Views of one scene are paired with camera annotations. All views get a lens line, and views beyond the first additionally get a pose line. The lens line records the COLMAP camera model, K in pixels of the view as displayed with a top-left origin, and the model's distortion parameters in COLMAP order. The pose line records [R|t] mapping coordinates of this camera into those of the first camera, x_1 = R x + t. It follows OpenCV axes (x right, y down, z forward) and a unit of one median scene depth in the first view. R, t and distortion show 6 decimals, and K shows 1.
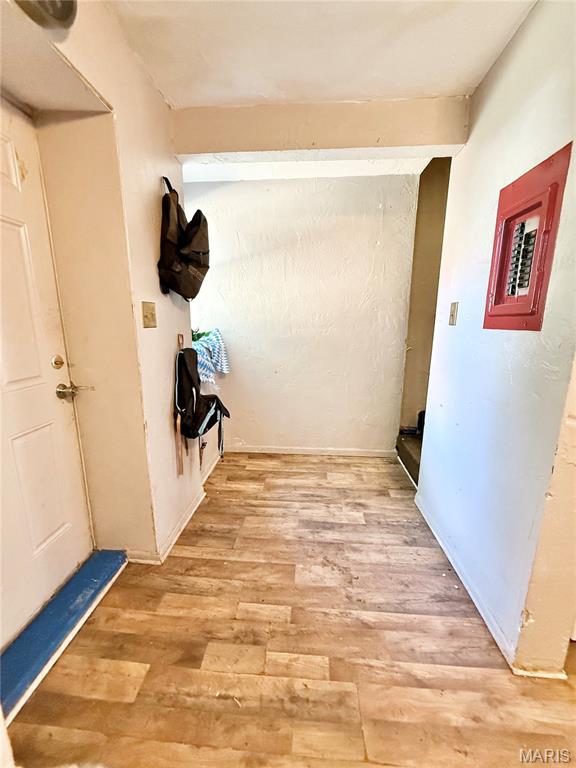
lens RADIAL K [[304.6, 0, 289.5], [0, 304.6, 381.1], [0, 0, 1]] dist [0.001150, -0.000725]
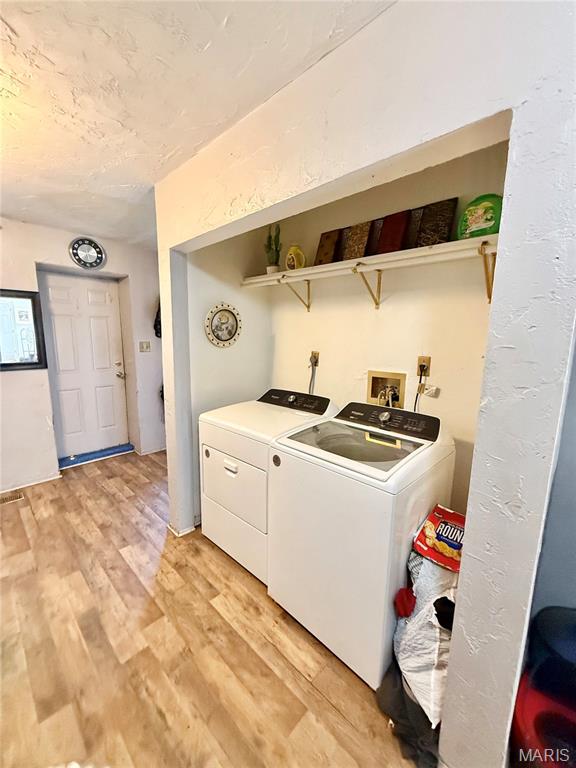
lens RADIAL K [[304.6, 0, 284.4], [0, 304.6, 382.6], [0, 0, 1]] dist [0.001150, -0.000725]
pose [[0.763856, 0.091170, -0.638915, 2.240898], [-0.124199, 0.992233, -0.006899, -0.065739], [0.633324, 0.084622, 0.769247, -0.132857]]
